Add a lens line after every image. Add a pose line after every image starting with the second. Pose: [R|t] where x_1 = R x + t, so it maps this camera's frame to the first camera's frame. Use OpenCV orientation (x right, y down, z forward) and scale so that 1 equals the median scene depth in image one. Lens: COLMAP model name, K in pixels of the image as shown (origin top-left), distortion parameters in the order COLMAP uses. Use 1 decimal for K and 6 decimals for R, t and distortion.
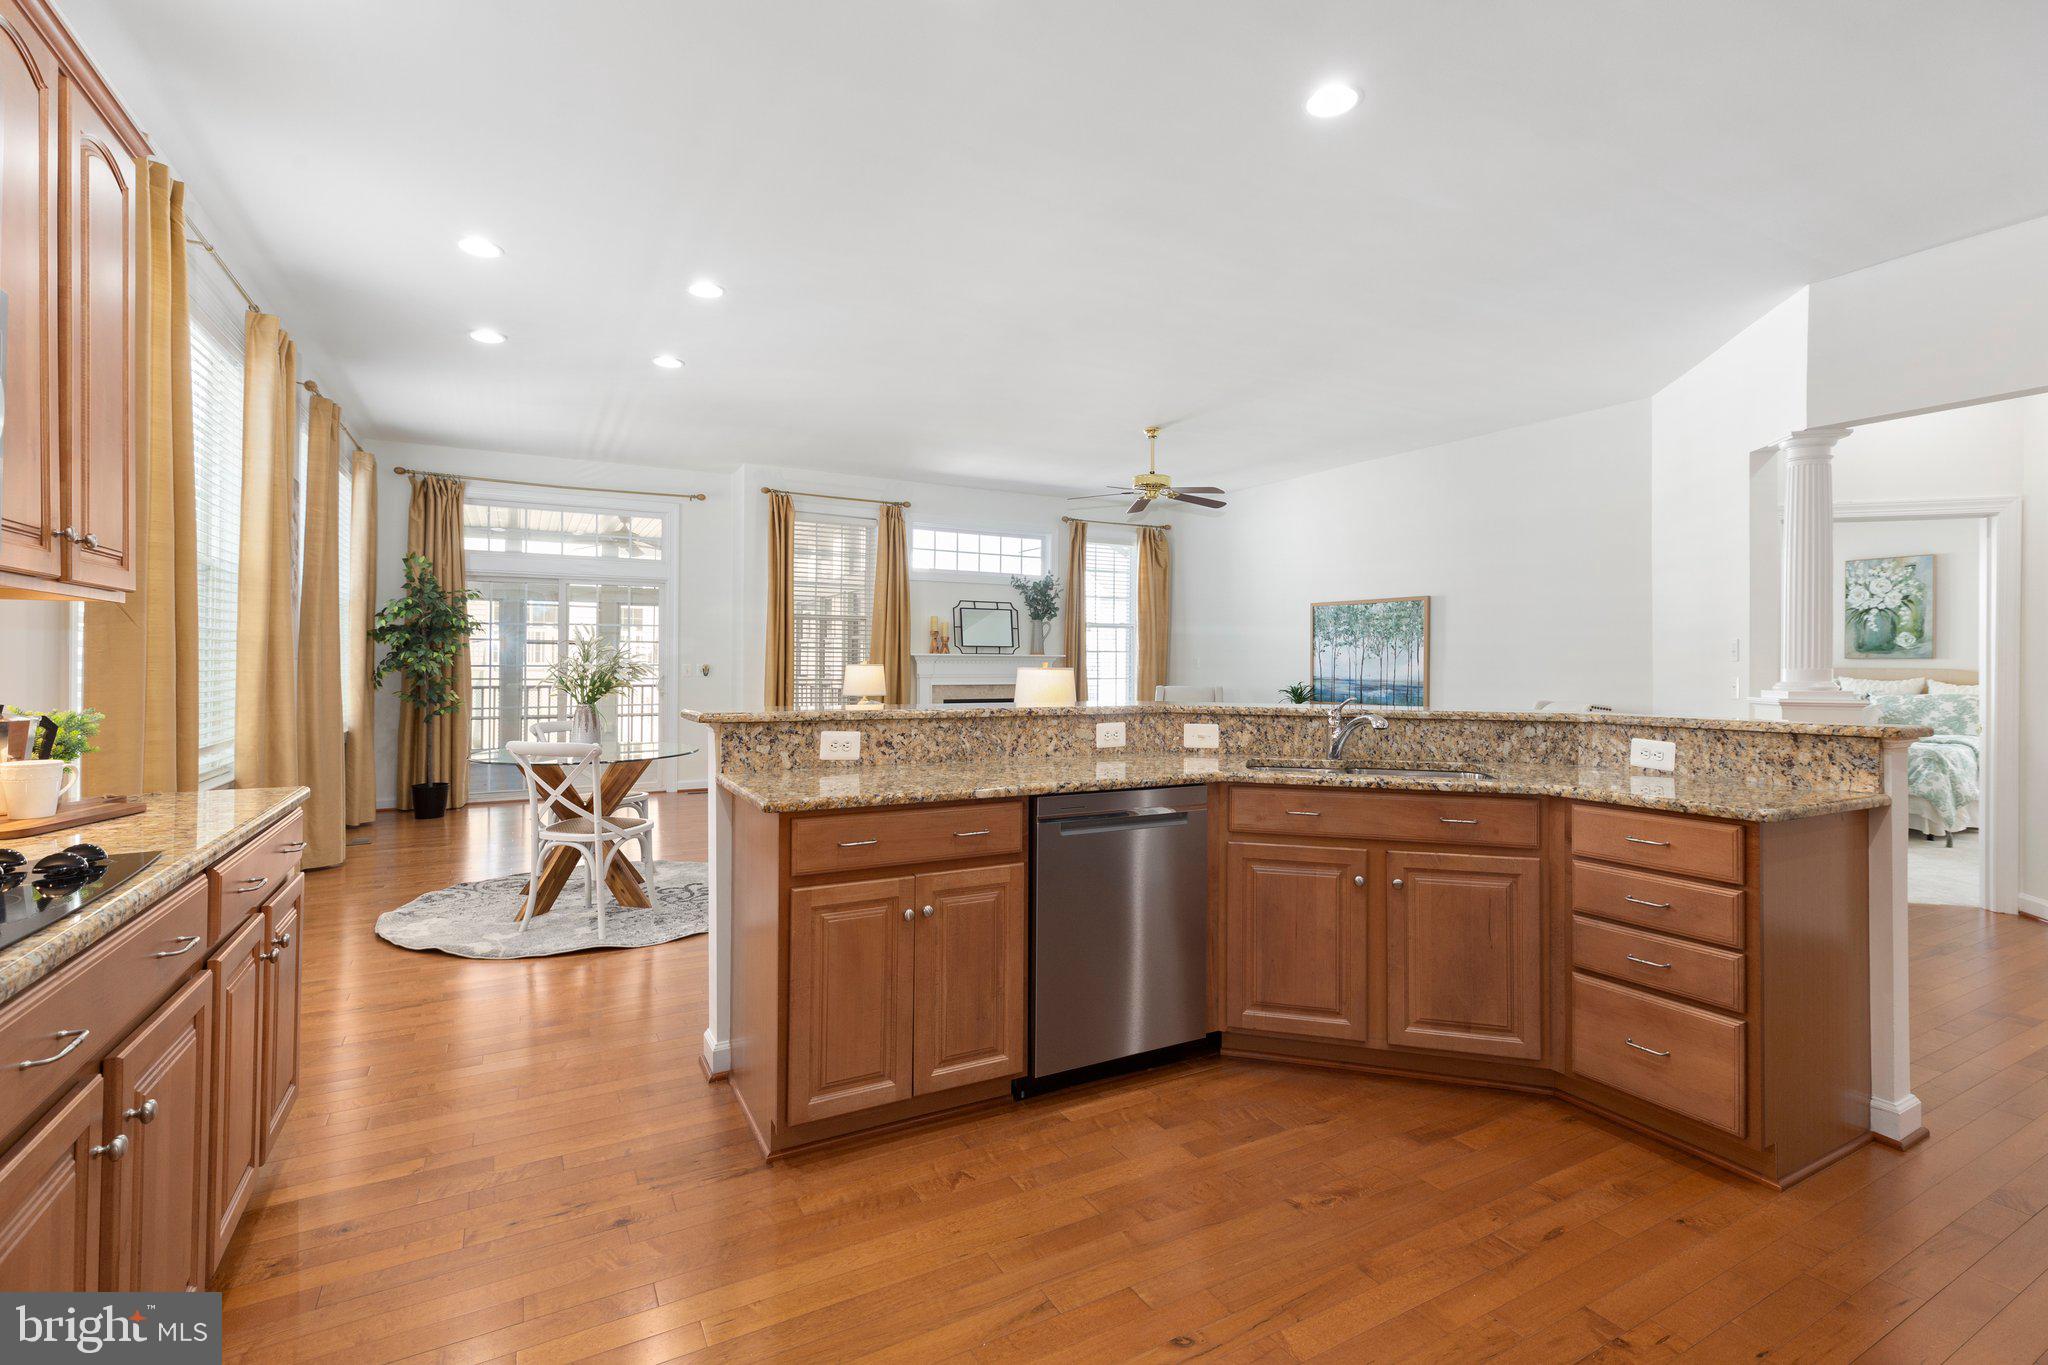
lens RADIAL K [[913.1, 0, 1022.2], [0, 913.1, 665.0], [0, 0, 1]] dist [0.003987, 0.000690]
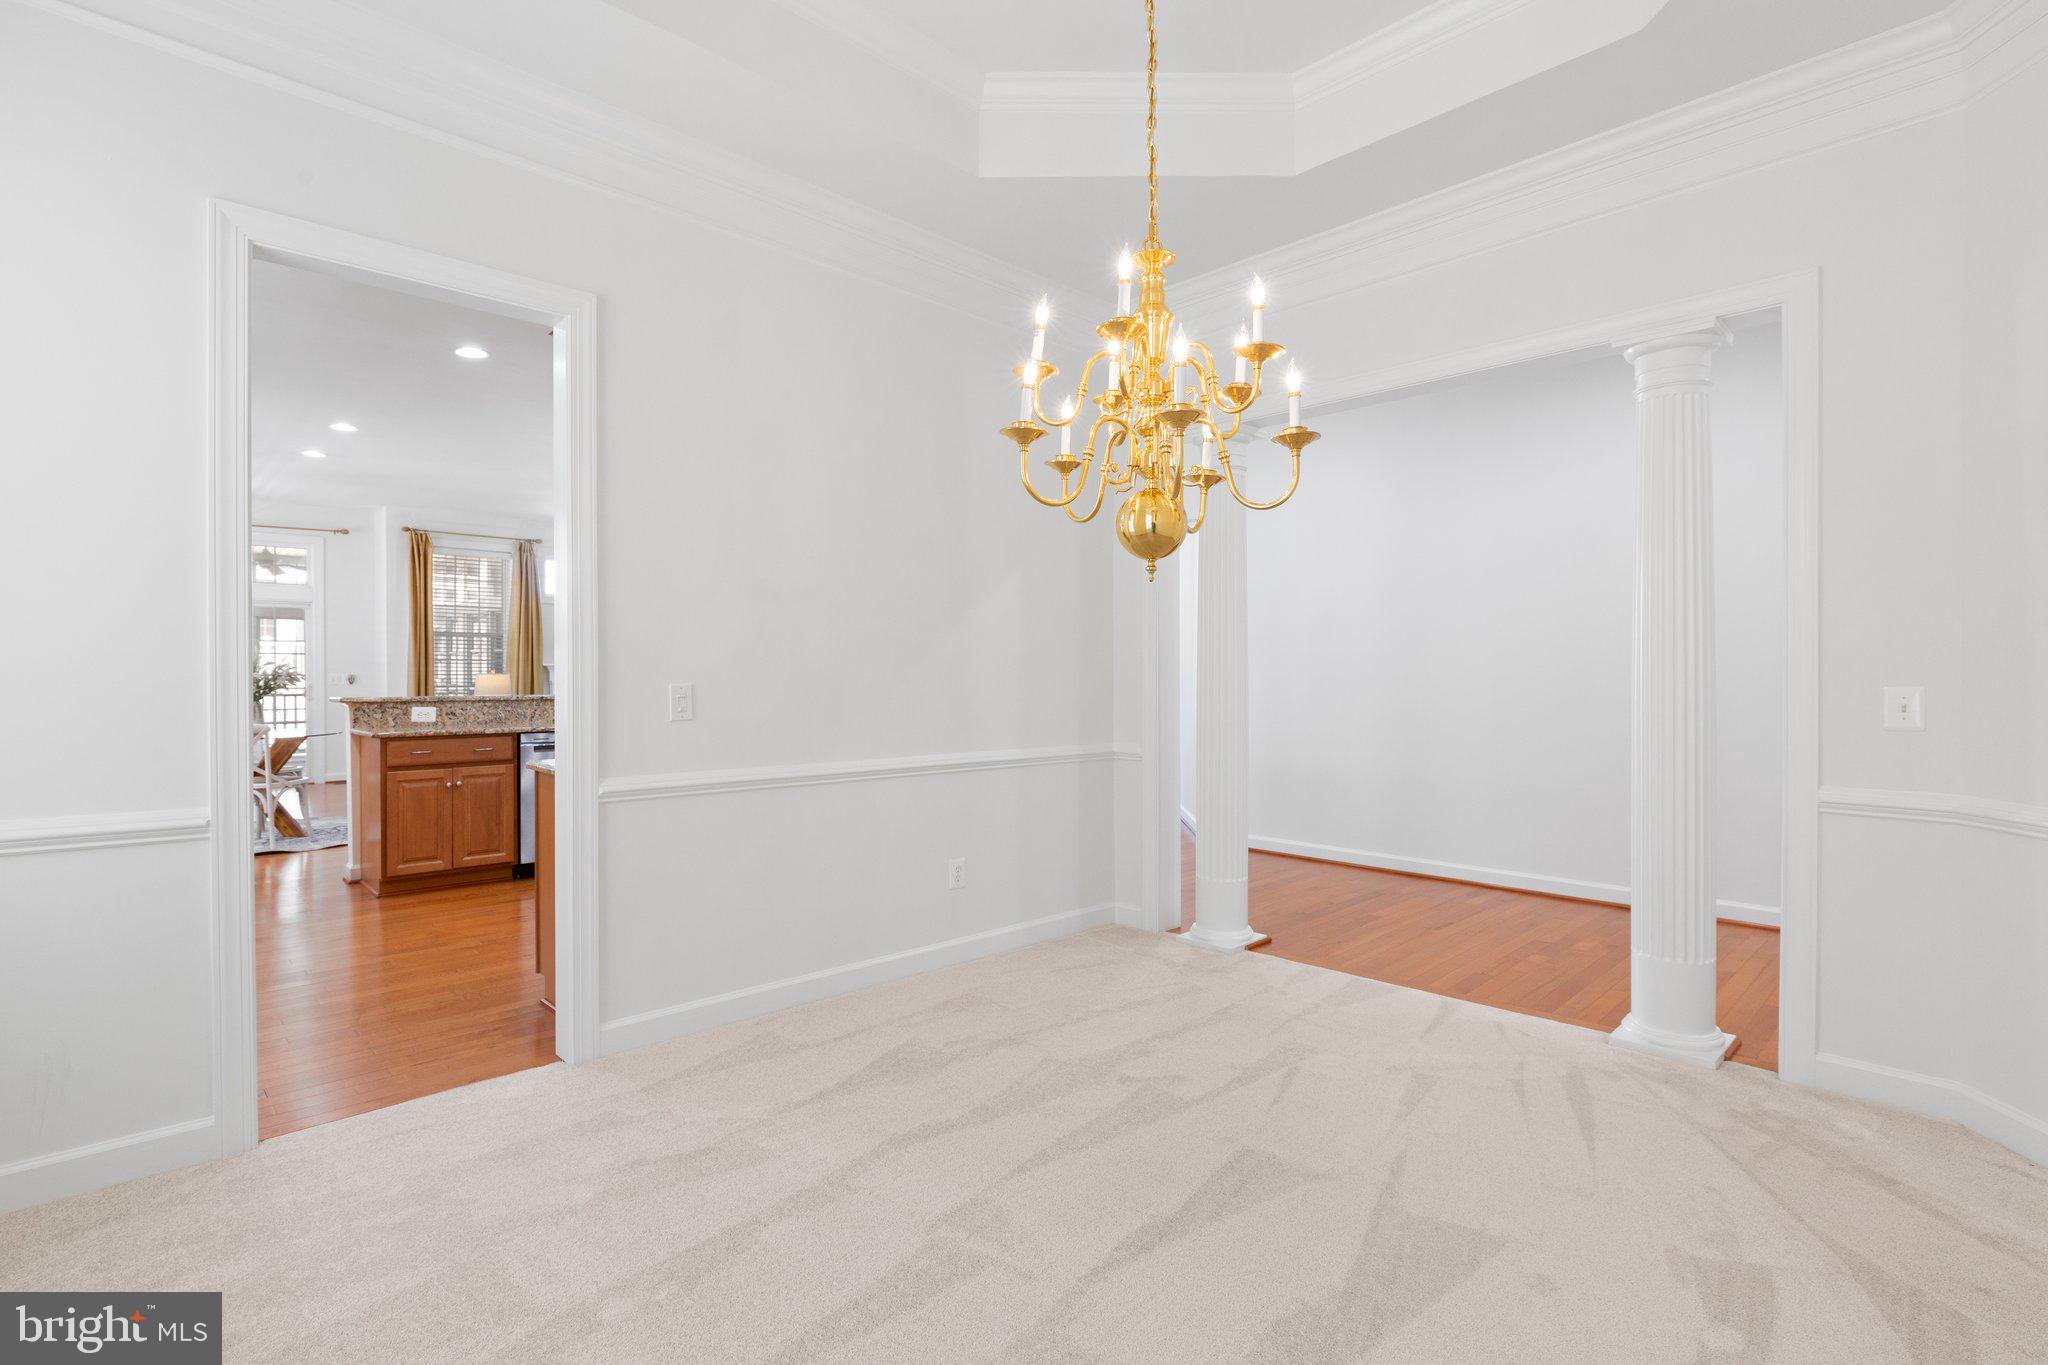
lens RADIAL K [[983.1, 0, 1024.0], [0, 983.1, 682.5], [0, 0, 1]] dist [-0.002724, -0.000264]
pose [[0.965949, -0.008628, 0.258588, 0.192470], [0.006007, 0.999922, 0.010925, 0.001996], [-0.258663, -0.009000, 0.965926, -0.523813]]
